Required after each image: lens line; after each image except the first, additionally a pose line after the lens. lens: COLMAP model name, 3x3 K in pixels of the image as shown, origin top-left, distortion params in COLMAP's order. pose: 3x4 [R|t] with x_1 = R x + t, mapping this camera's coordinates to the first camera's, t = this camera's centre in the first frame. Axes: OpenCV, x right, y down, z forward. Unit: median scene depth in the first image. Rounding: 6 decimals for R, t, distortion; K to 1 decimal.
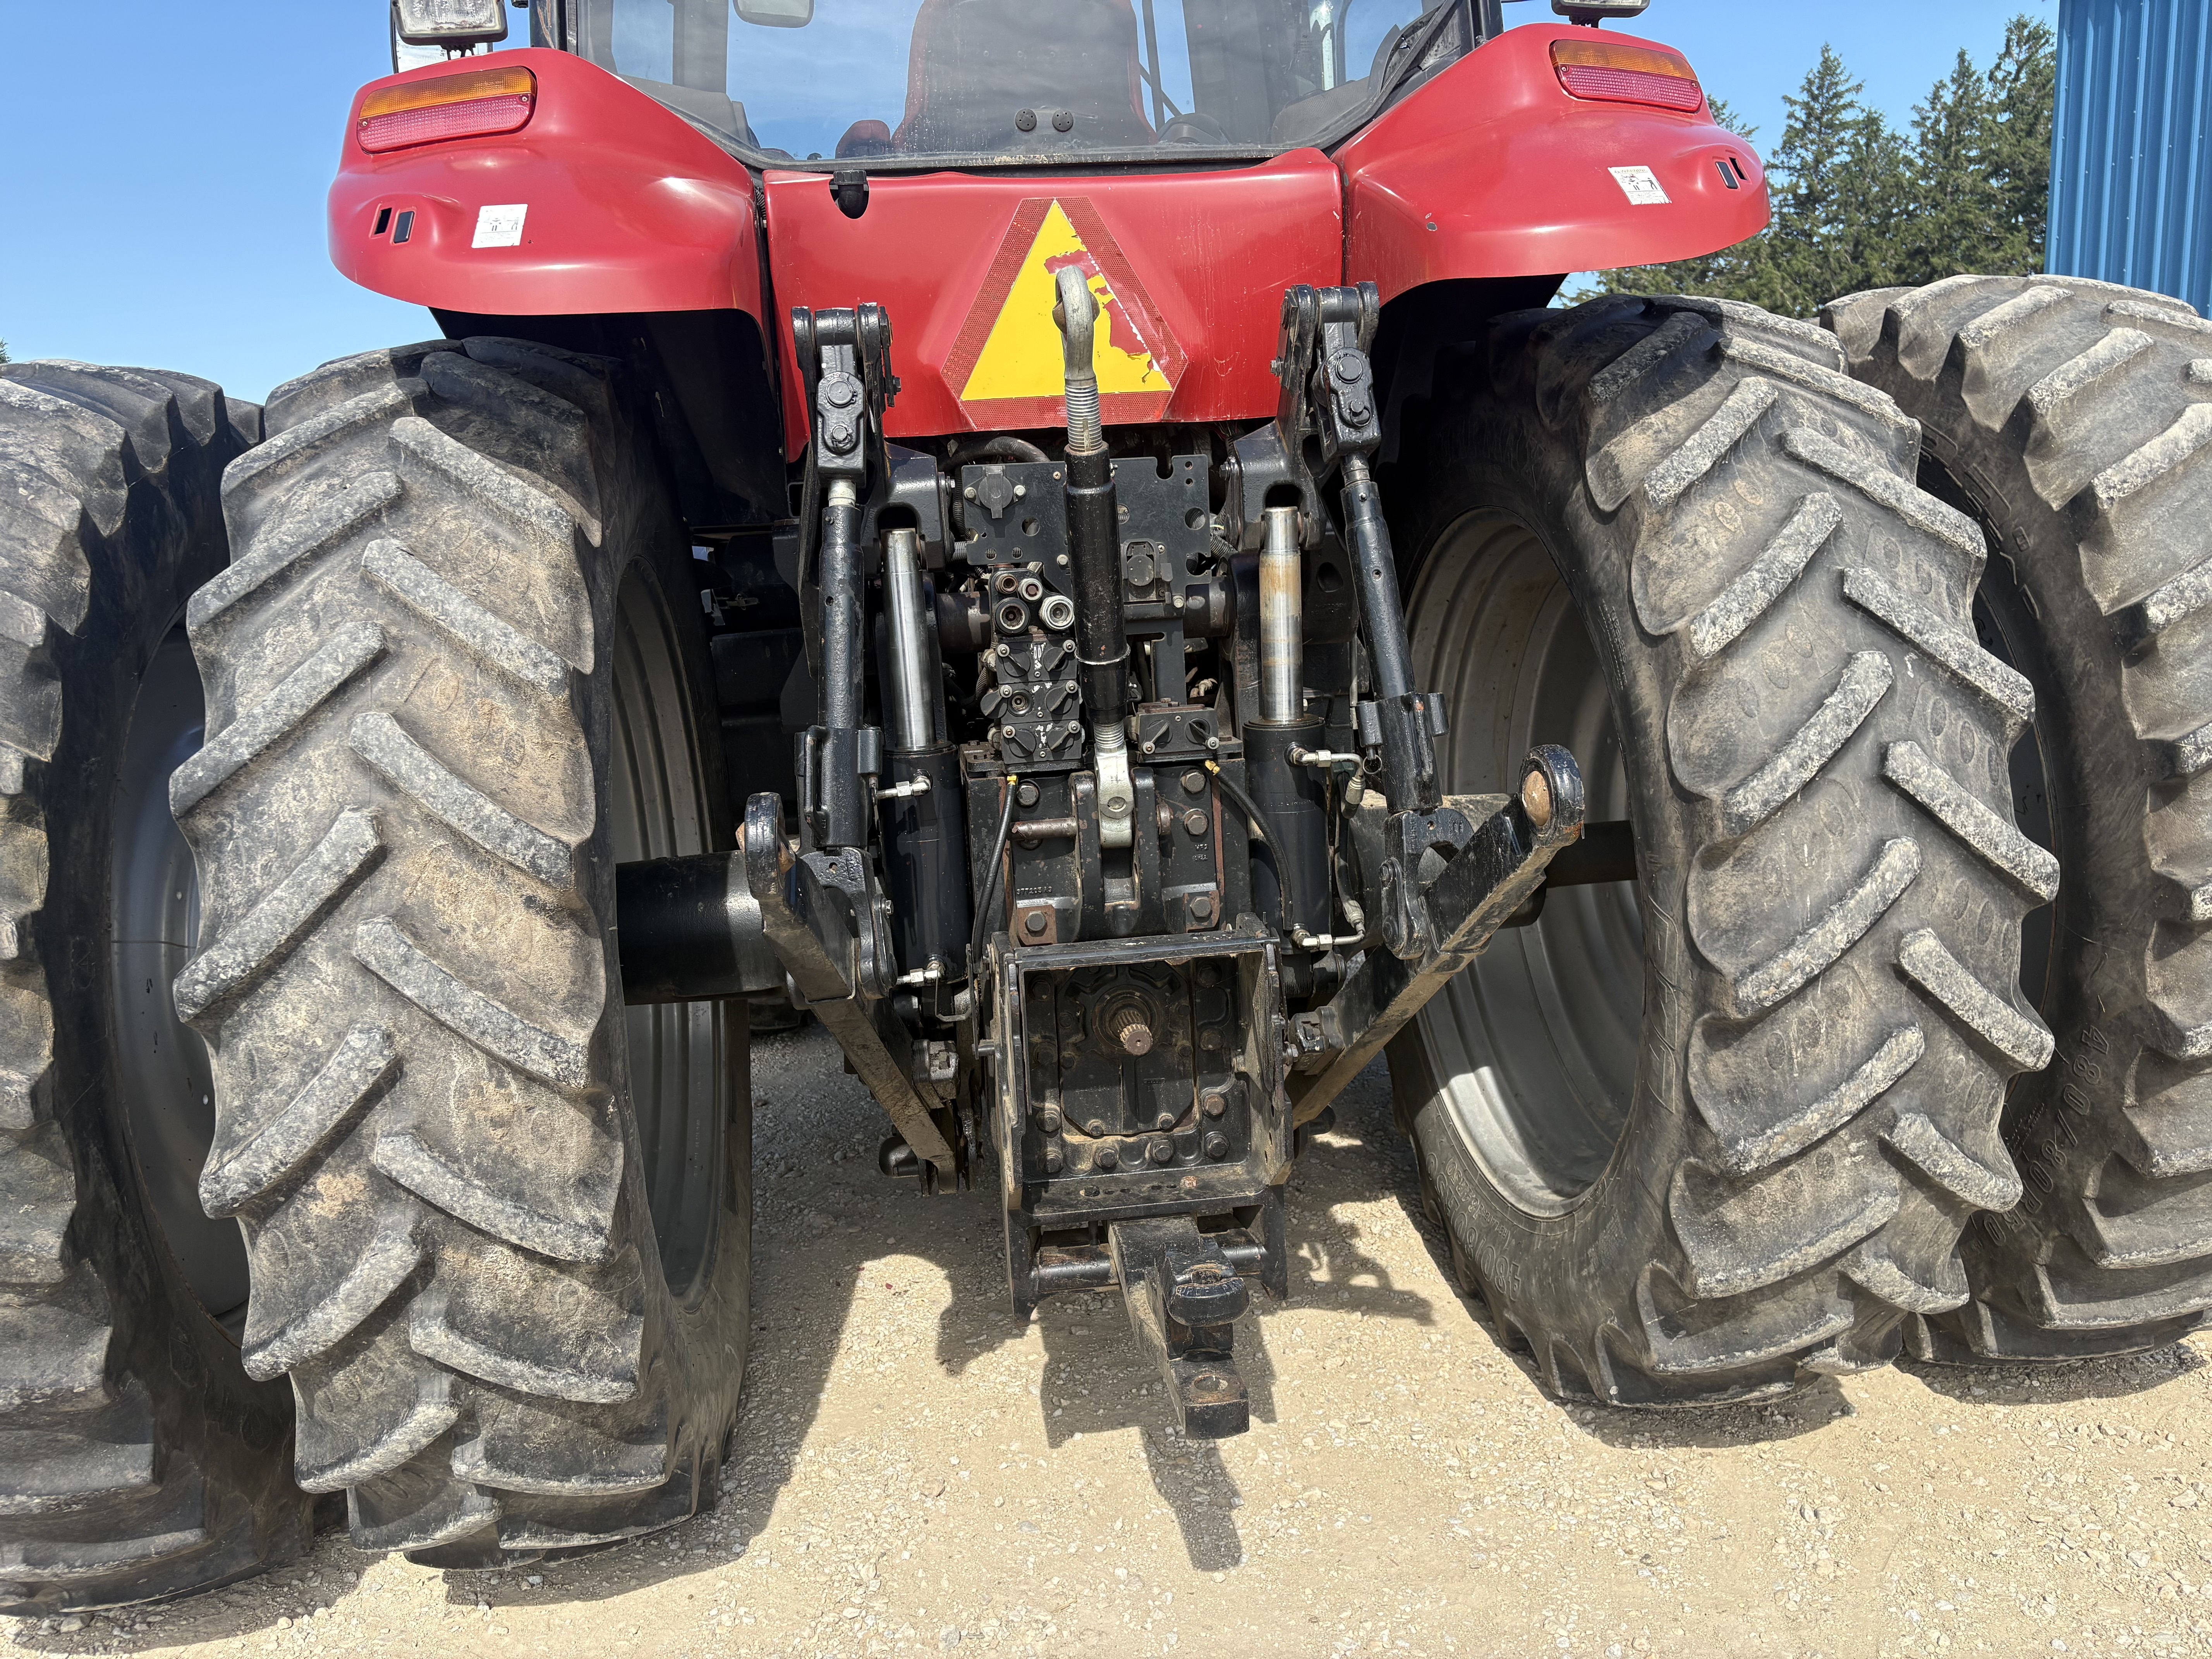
lens RADIAL K [[1681.0, 0, 1118.0], [0, 1681.0, 864.8], [0, 0, 1]] dist [0.015963, -0.004868]
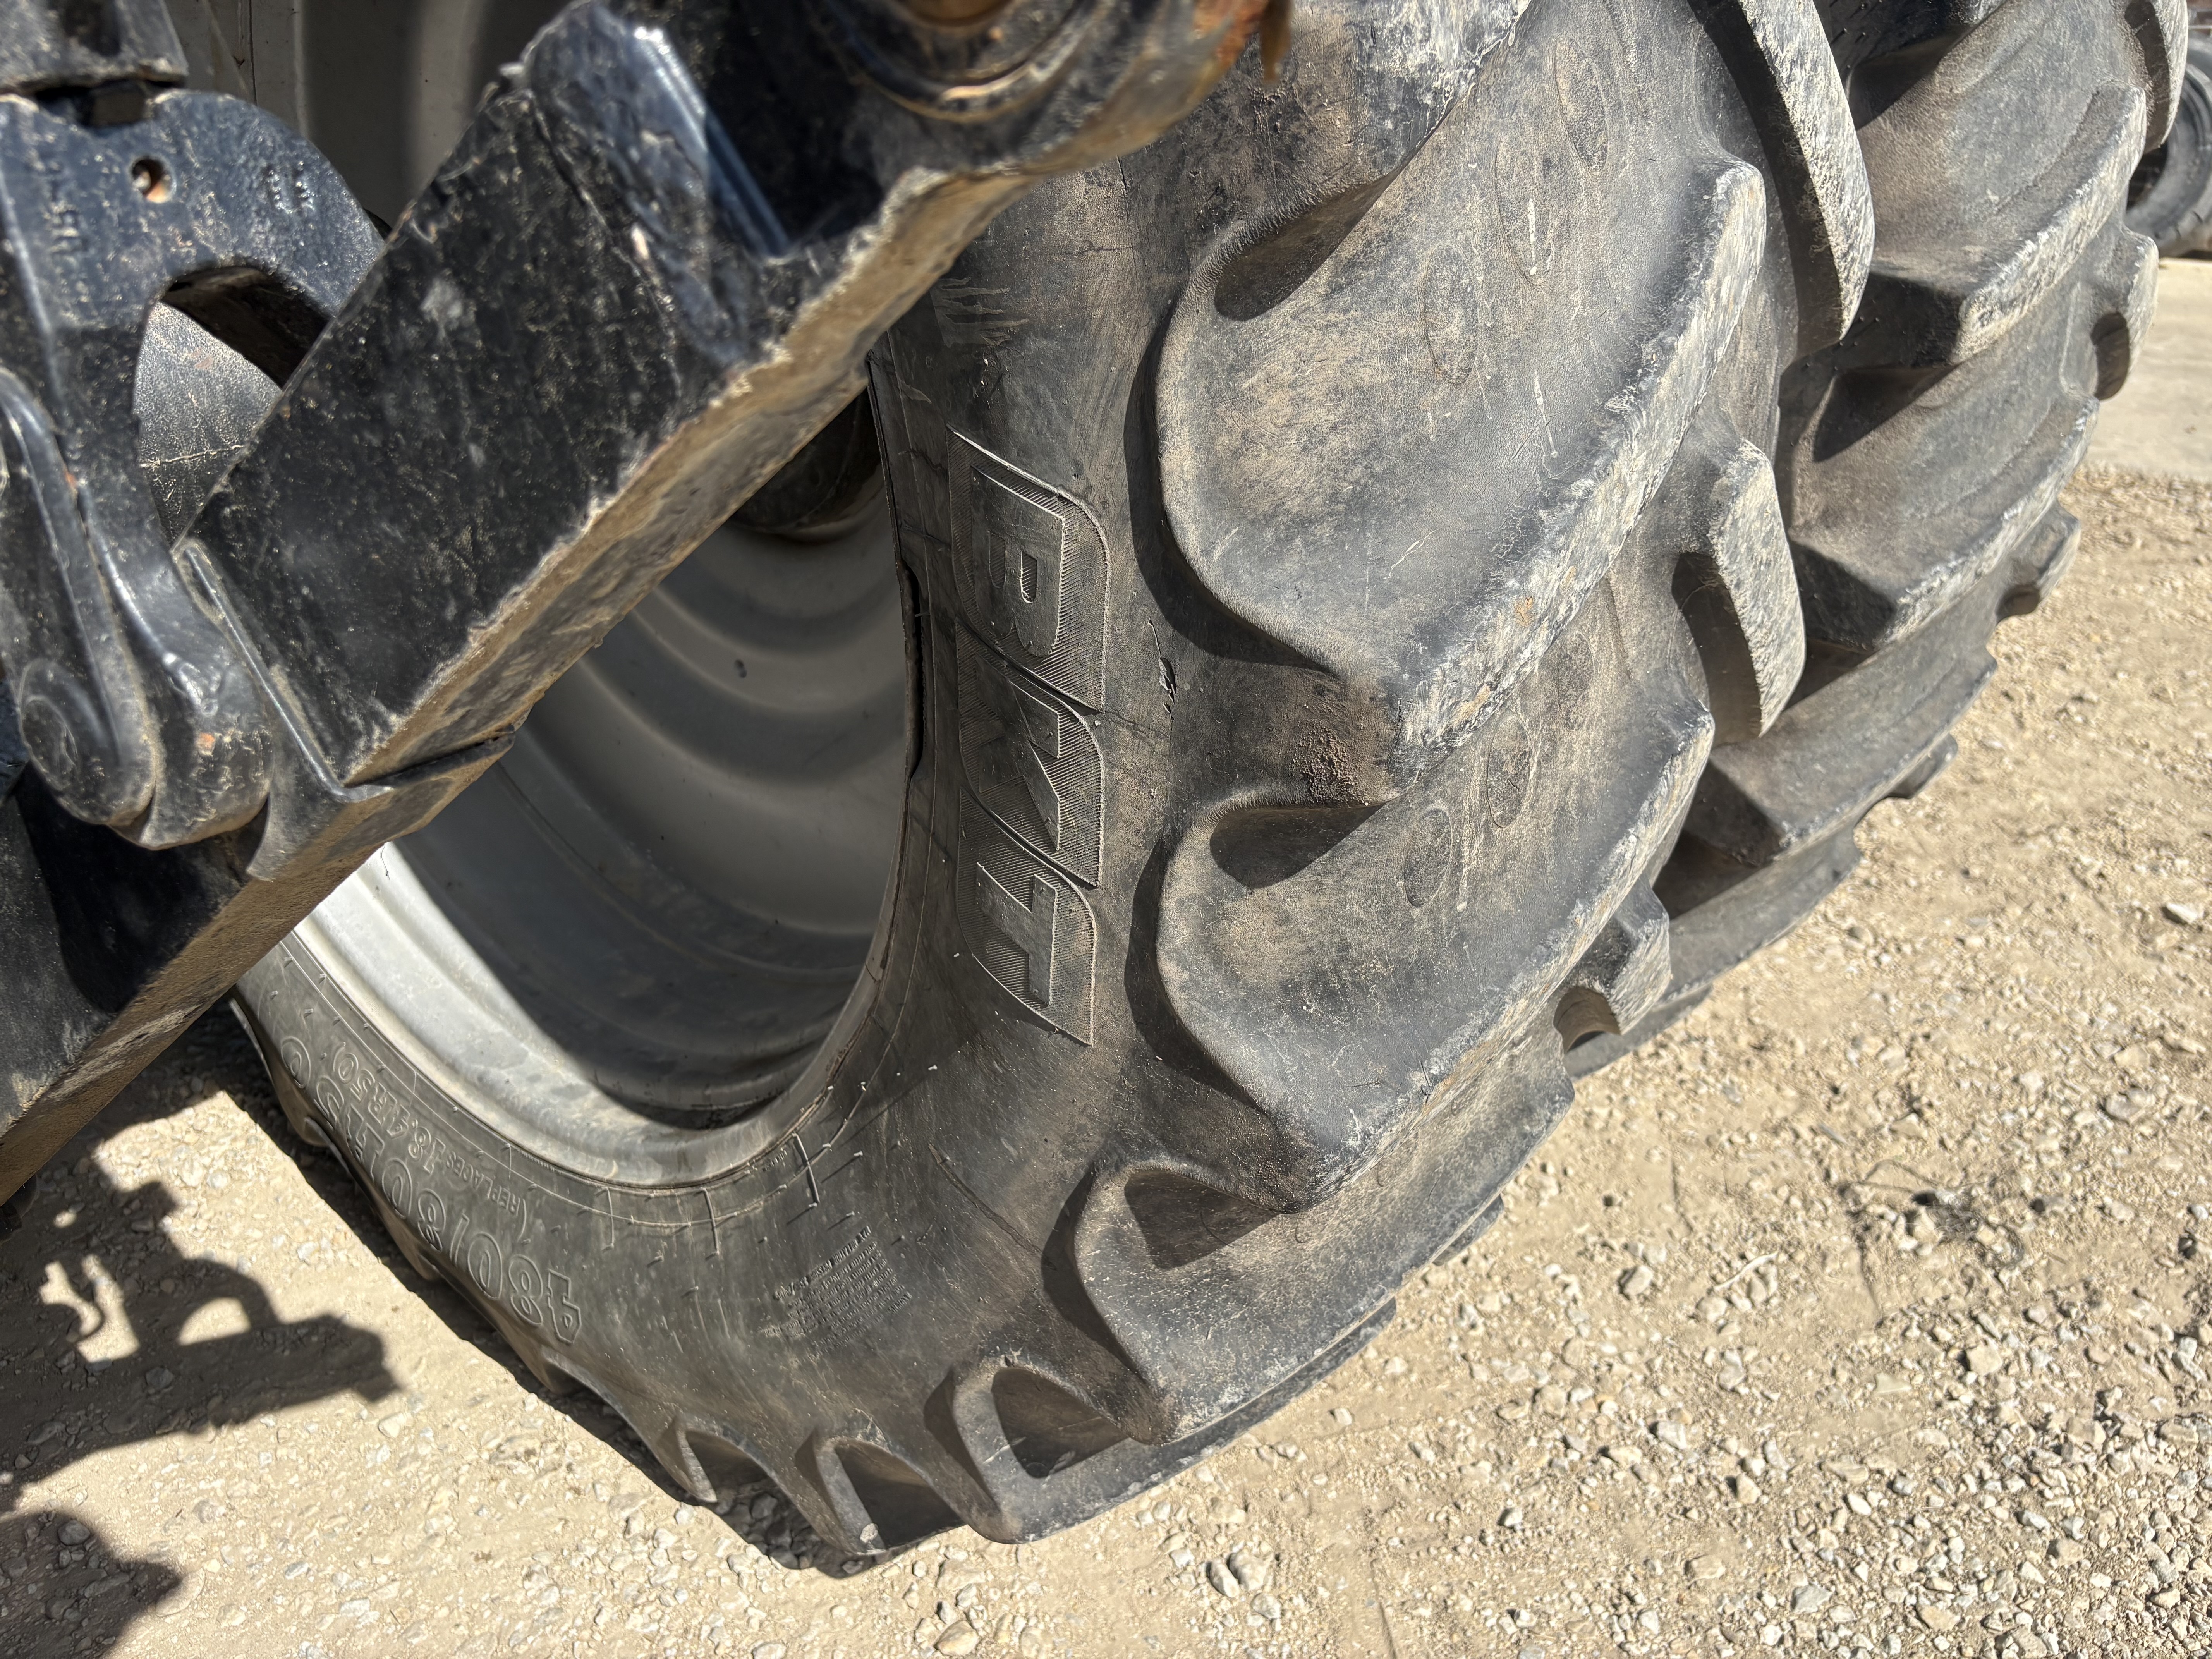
lens RADIAL K [[1732.0, 0, 1094.7], [0, 1732.0, 883.0], [0, 0, 1]] dist [-0.004022, -0.010095]
pose [[0.766129, -0.258042, 0.588609, 0.124423], [0.095287, 0.951341, 0.293036, 0.005832], [-0.635584, -0.168417, 0.753438, 0.741372]]
